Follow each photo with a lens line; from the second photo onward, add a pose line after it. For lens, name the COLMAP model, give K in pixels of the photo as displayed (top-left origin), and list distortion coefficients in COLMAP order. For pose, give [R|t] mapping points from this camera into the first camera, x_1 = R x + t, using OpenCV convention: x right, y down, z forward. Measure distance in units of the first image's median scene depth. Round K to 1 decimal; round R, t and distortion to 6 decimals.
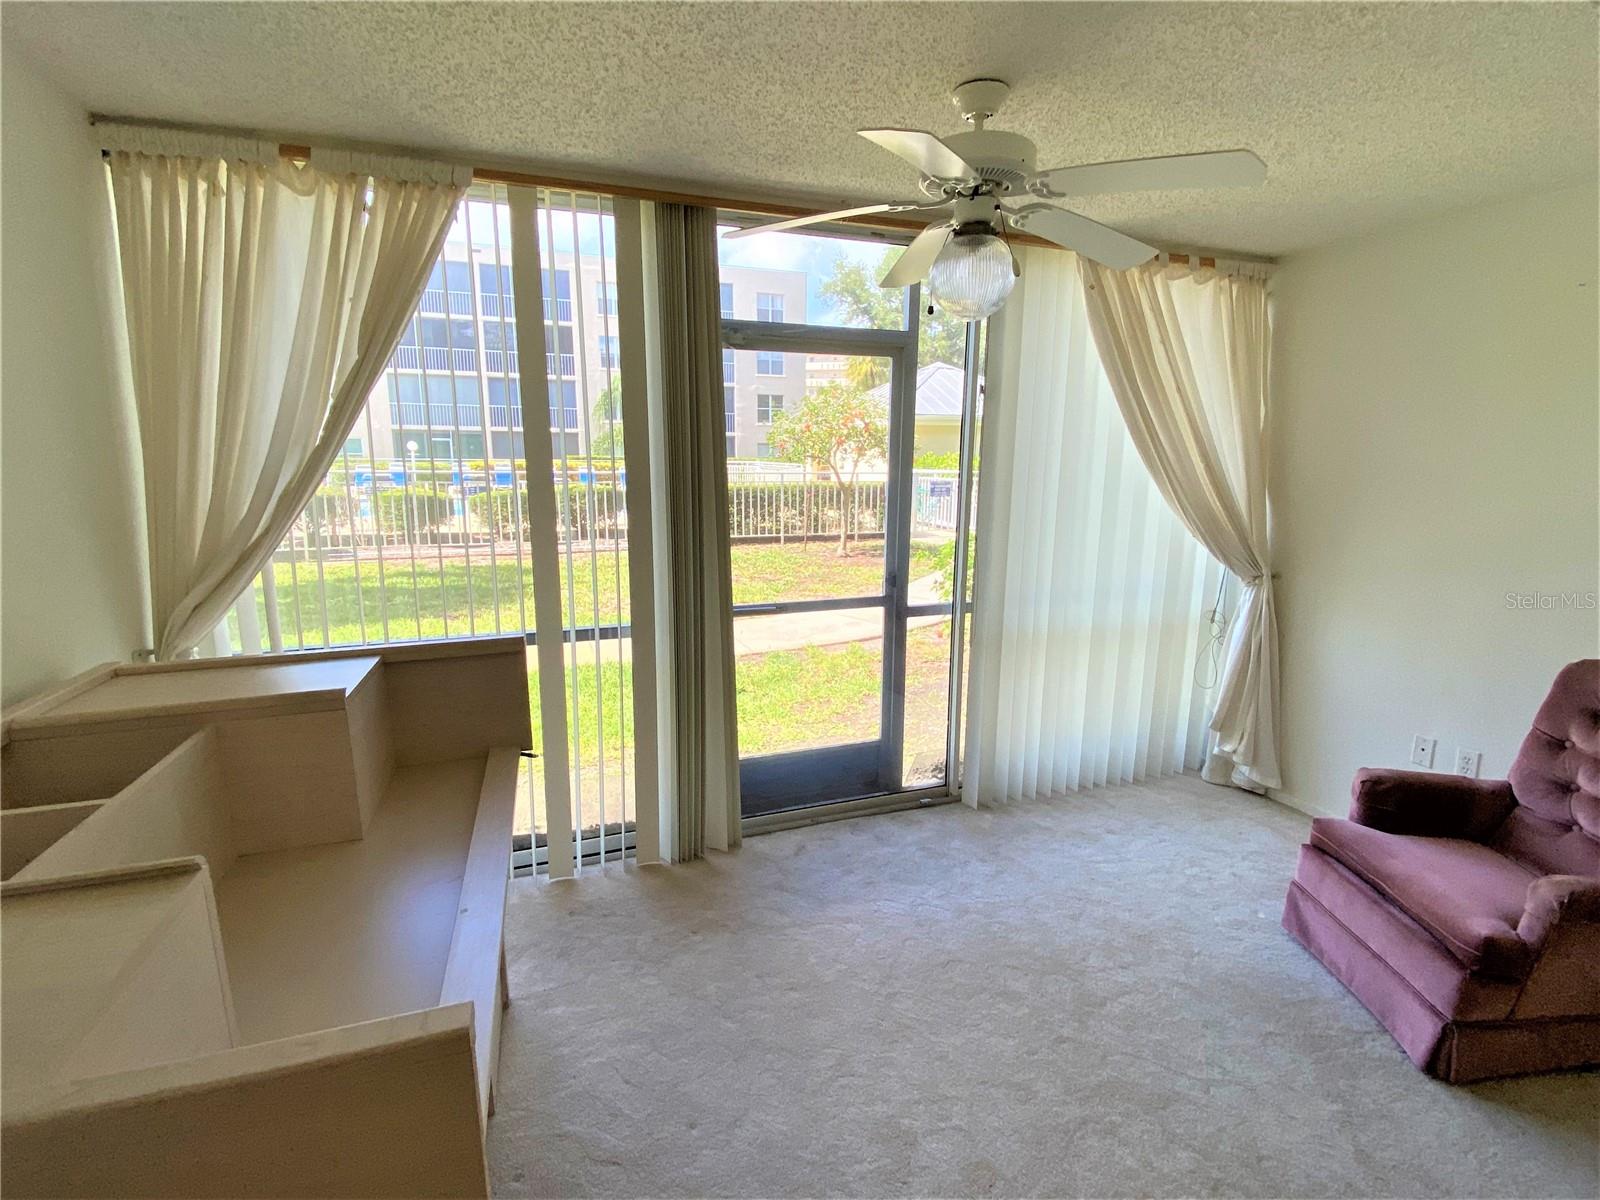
lens RADIAL K [[763.7, 0, 800.0], [0, 763.7, 600.0], [0, 0, 1]] dist [0.015203, -0.027134]
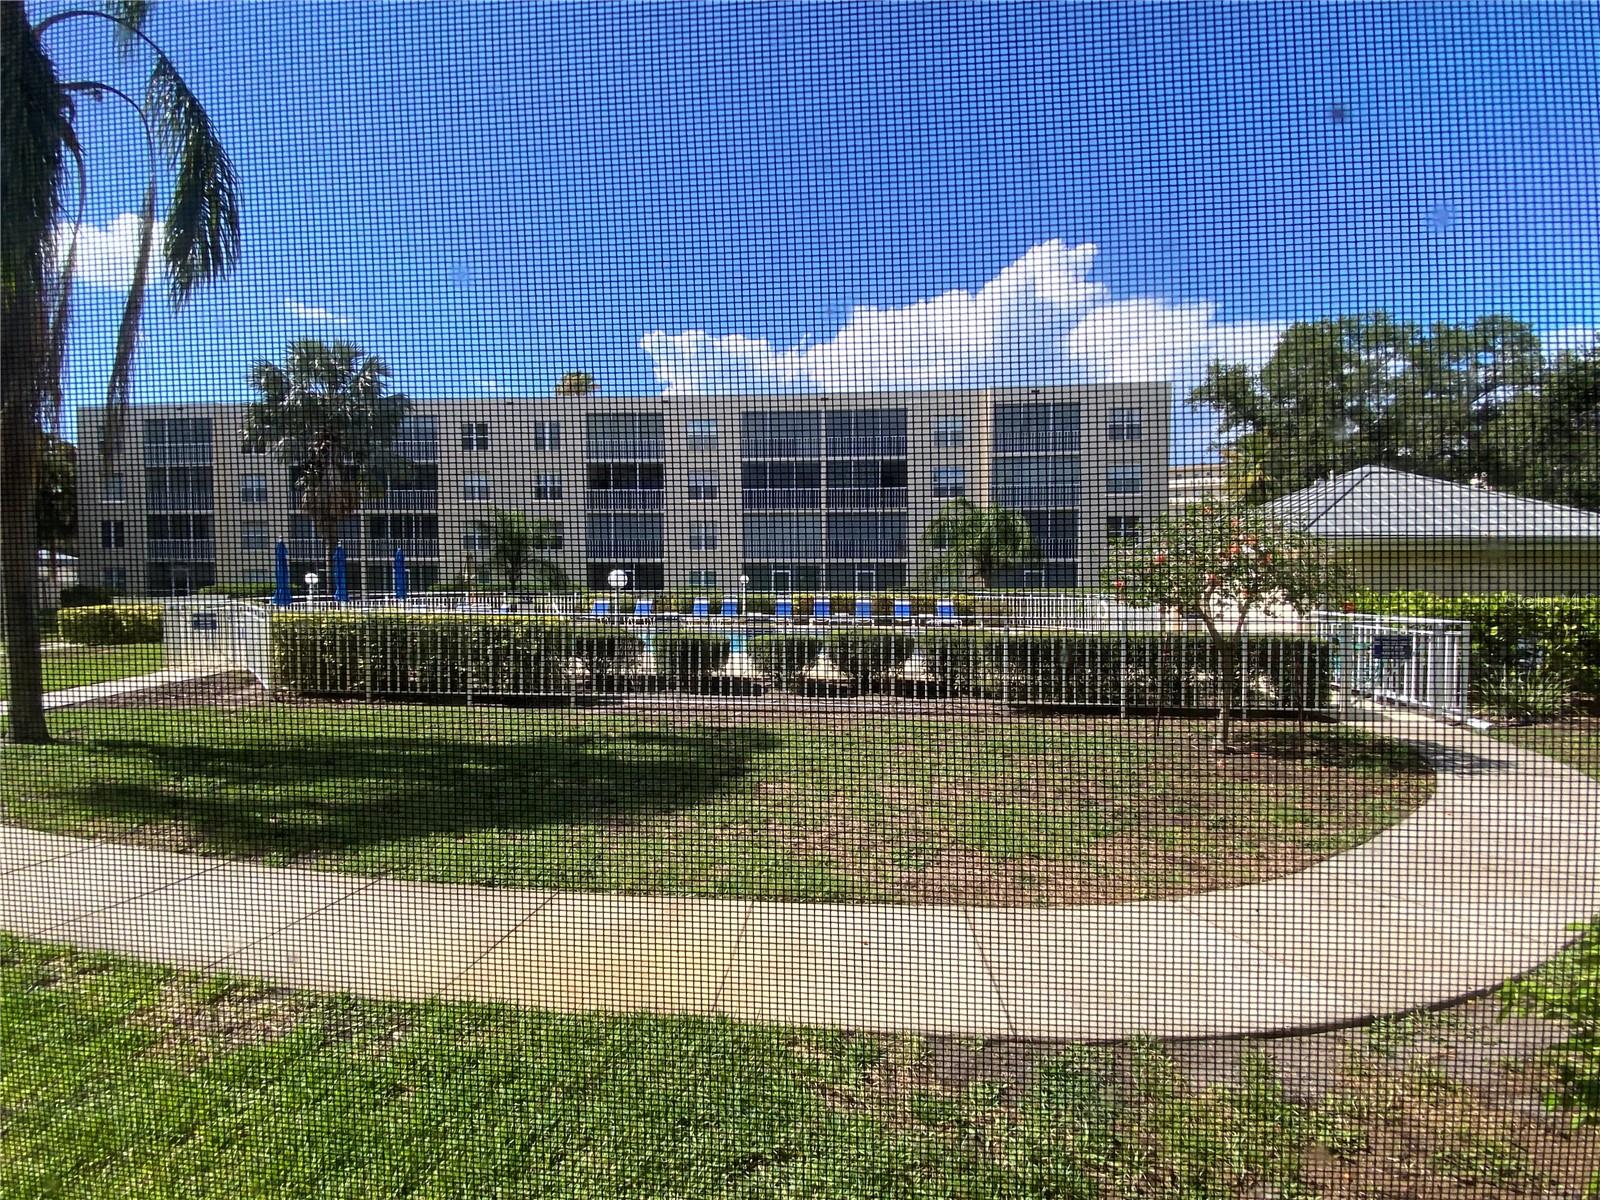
lens RADIAL K [[763.7, 0, 800.0], [0, 763.7, 600.0], [0, 0, 1]] dist [0.015203, -0.027134]
pose [[0.903315, 0.006816, -0.428923, 0.007273], [-0.076189, 0.986527, -0.144777, -0.051623], [0.422157, 0.163459, 0.891664, 0.198266]]
